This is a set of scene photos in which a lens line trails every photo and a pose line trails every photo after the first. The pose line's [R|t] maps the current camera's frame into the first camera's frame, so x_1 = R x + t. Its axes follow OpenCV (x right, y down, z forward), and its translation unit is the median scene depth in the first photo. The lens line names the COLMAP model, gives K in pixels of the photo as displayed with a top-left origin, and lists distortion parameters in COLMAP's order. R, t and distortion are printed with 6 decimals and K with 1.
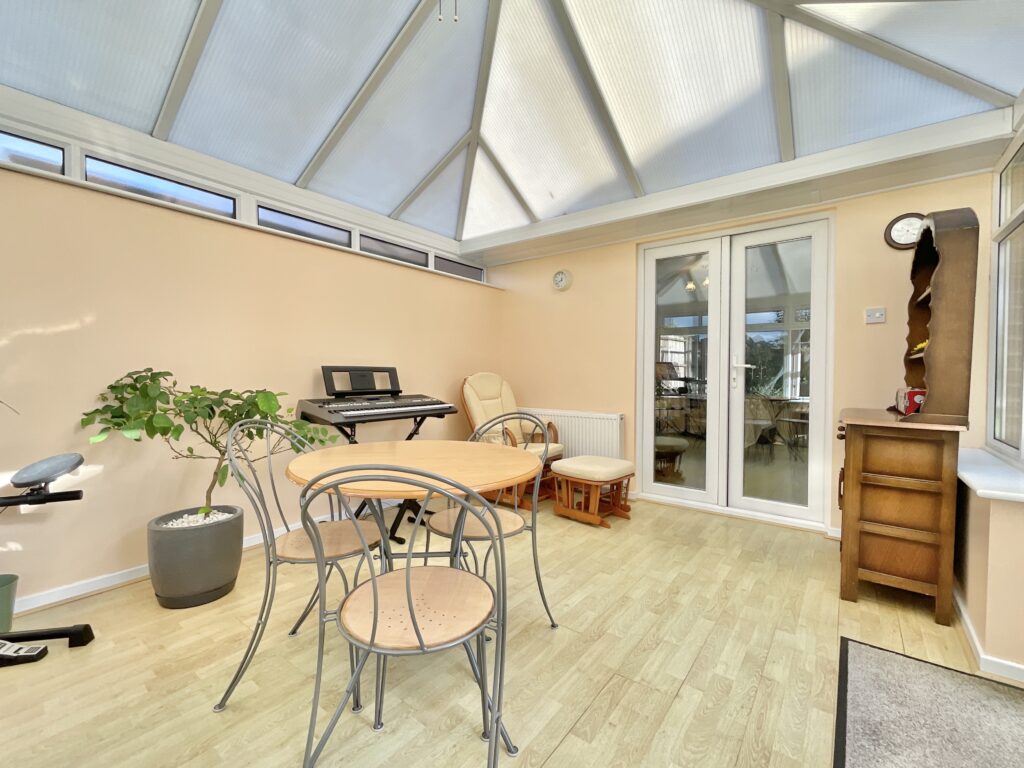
lens RADIAL K [[438.5, 0, 512.0], [0, 438.5, 384.0], [0, 0, 1]] dist [-0.001109, 0.000046]
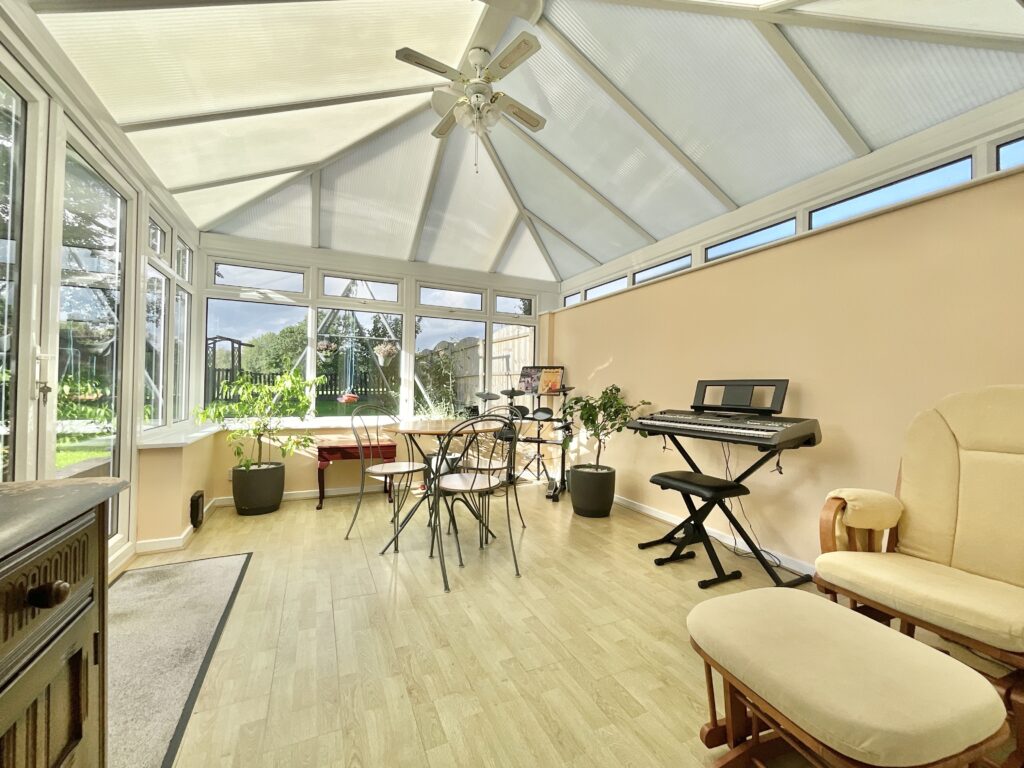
lens RADIAL K [[419.4, 0, 512.0], [0, 419.4, 384.0], [0, 0, 1]] dist [0.001147, 0.000339]
pose [[-0.459788, -0.028421, -0.887574, 0.910321], [-0.037889, 0.999205, -0.012368, -0.004728], [0.887220, 0.027942, -0.460500, 1.445623]]
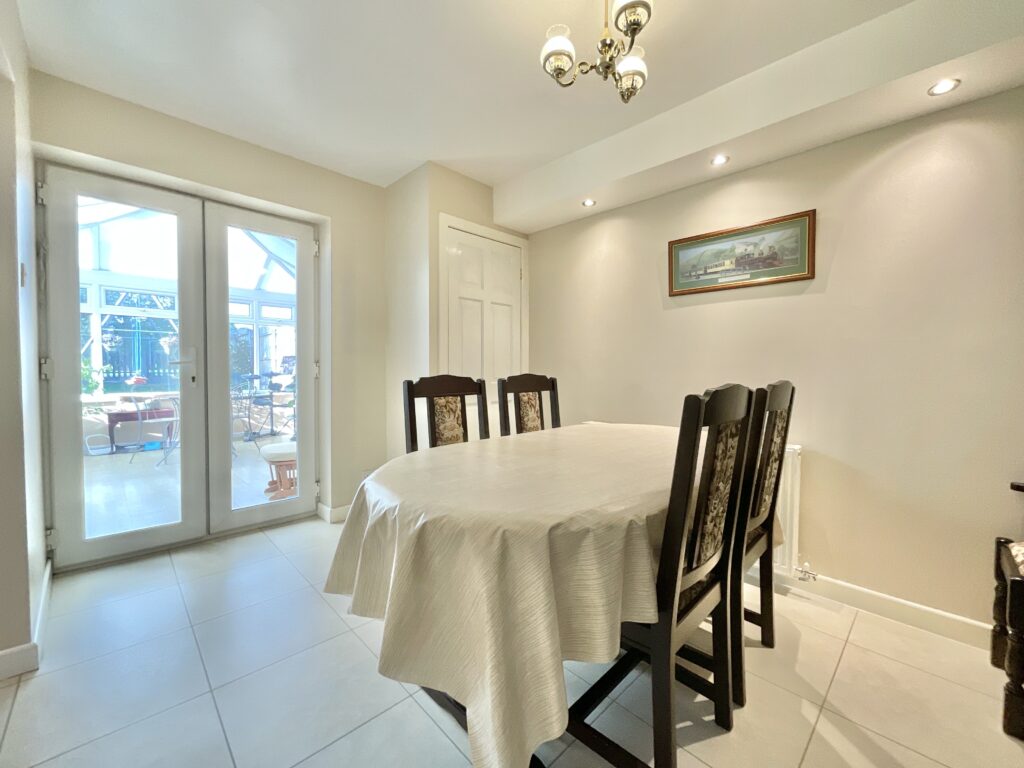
lens RADIAL K [[419.4, 0, 512.0], [0, 419.4, 384.0], [0, 0, 1]] dist [0.001147, 0.000339]
pose [[-0.138754, 0.027133, -0.989955, 1.967256], [-0.028513, 0.999101, 0.031380, -0.070649], [0.989916, 0.032580, -0.137856, 2.793120]]
